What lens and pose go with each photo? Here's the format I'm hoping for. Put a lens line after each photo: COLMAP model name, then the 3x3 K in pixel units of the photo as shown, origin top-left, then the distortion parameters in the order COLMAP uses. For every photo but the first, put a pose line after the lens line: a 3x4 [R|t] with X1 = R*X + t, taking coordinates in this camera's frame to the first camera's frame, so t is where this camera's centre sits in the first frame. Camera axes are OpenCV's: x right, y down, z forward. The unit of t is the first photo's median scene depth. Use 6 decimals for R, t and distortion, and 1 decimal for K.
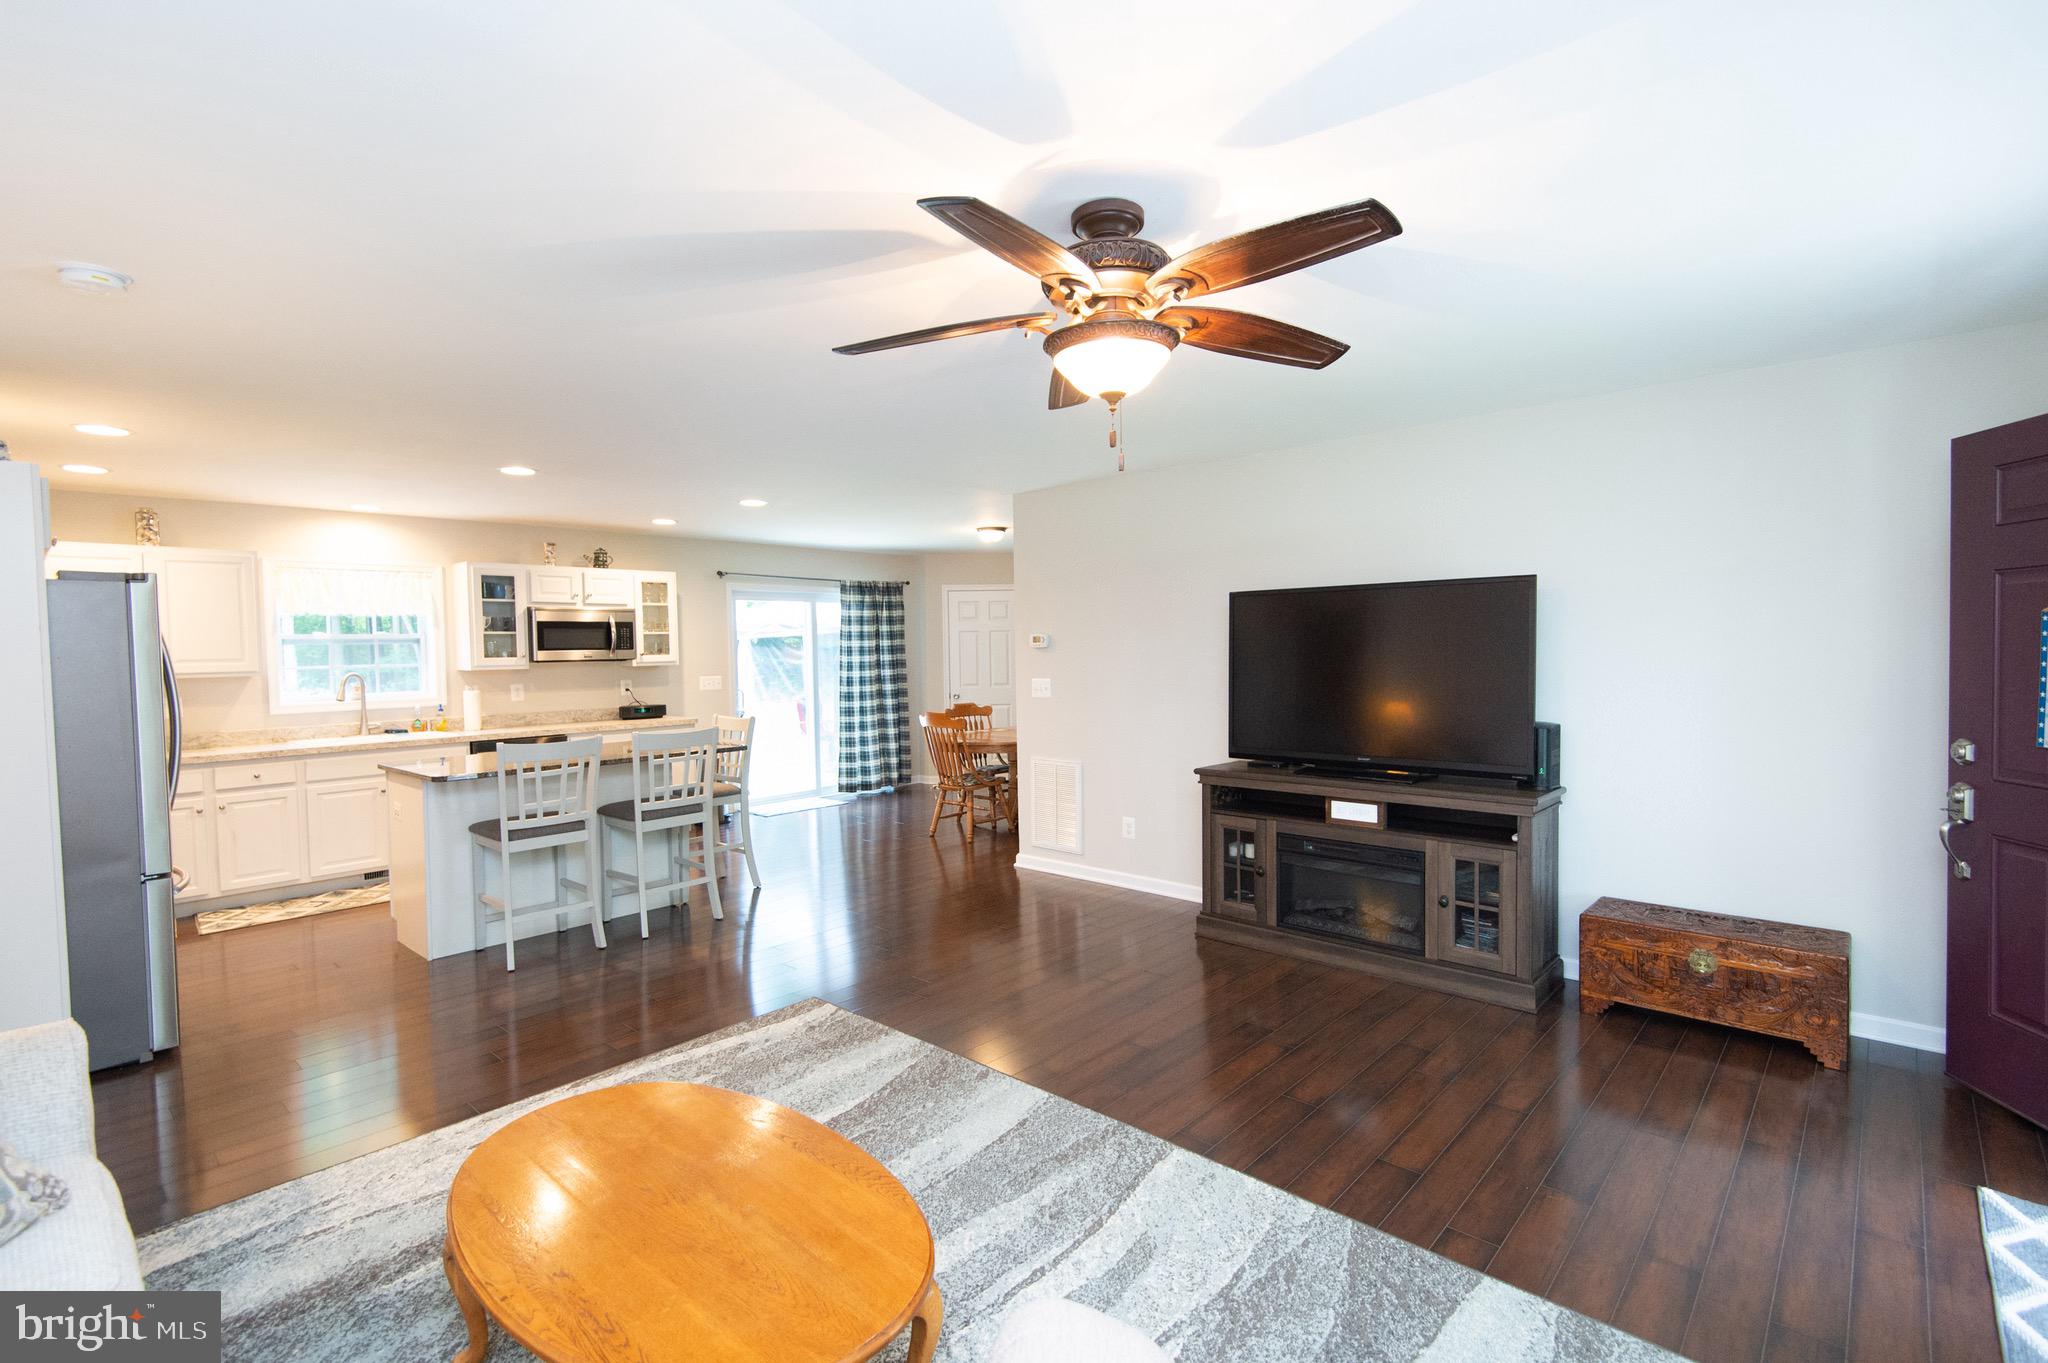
lens RADIAL K [[934.8, 0, 1053.1], [0, 934.8, 679.3], [0, 0, 1]] dist [0.016969, -0.006048]
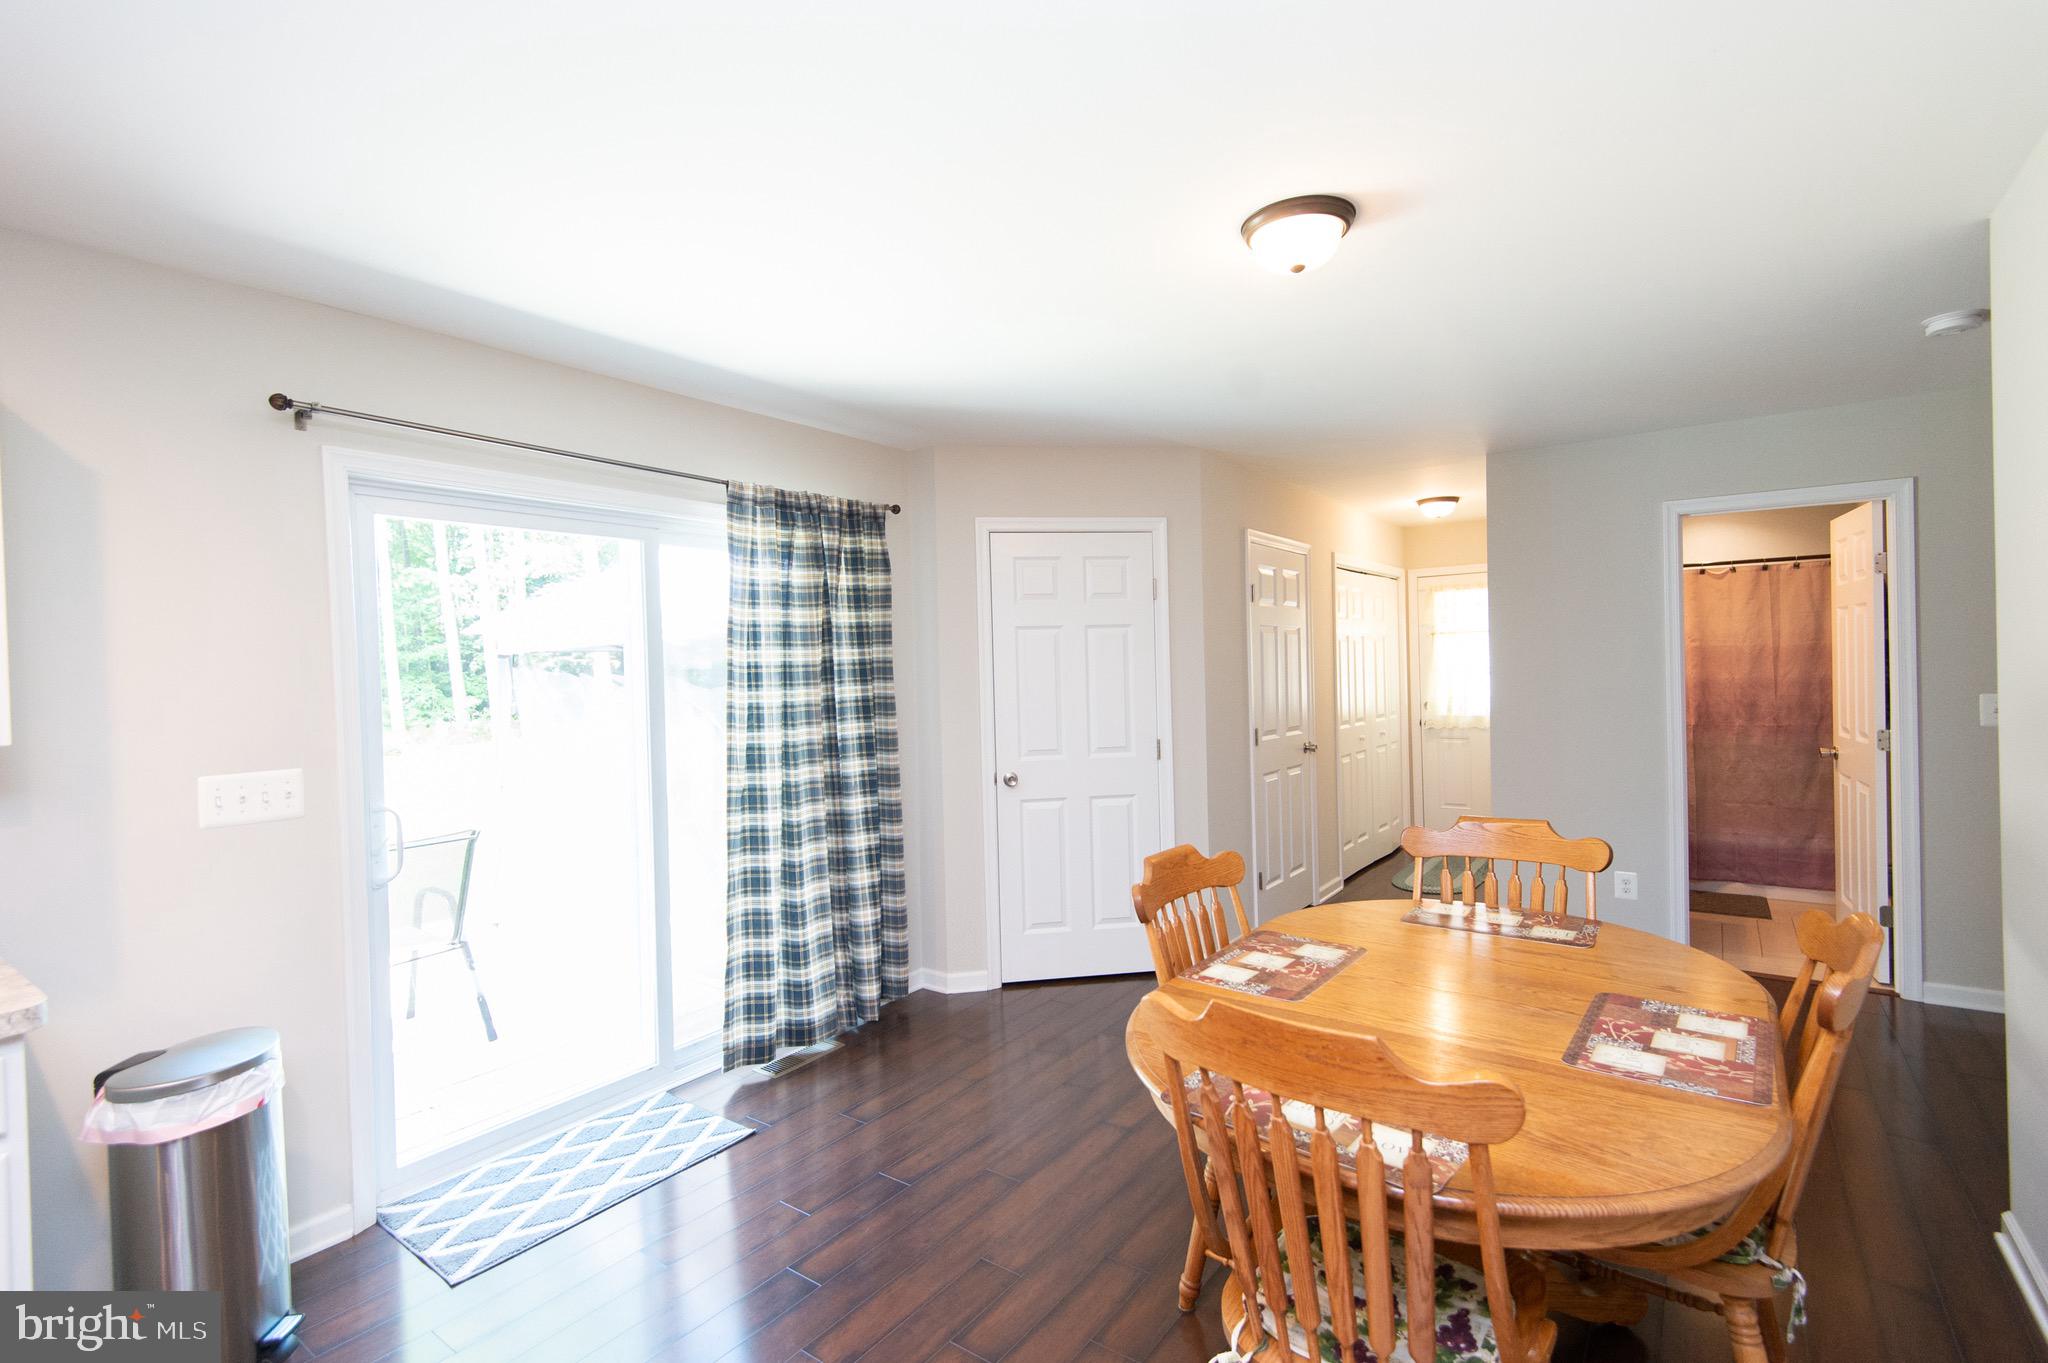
lens RADIAL K [[934.8, 0, 1023.0], [0, 934.8, 682.4], [0, 0, 1]] dist [0.016969, -0.006048]
pose [[0.997147, -0.008137, 0.075044, -0.139537], [0.009512, 0.999793, -0.017983, -0.020031], [-0.074882, 0.018646, 0.997018, 0.623893]]
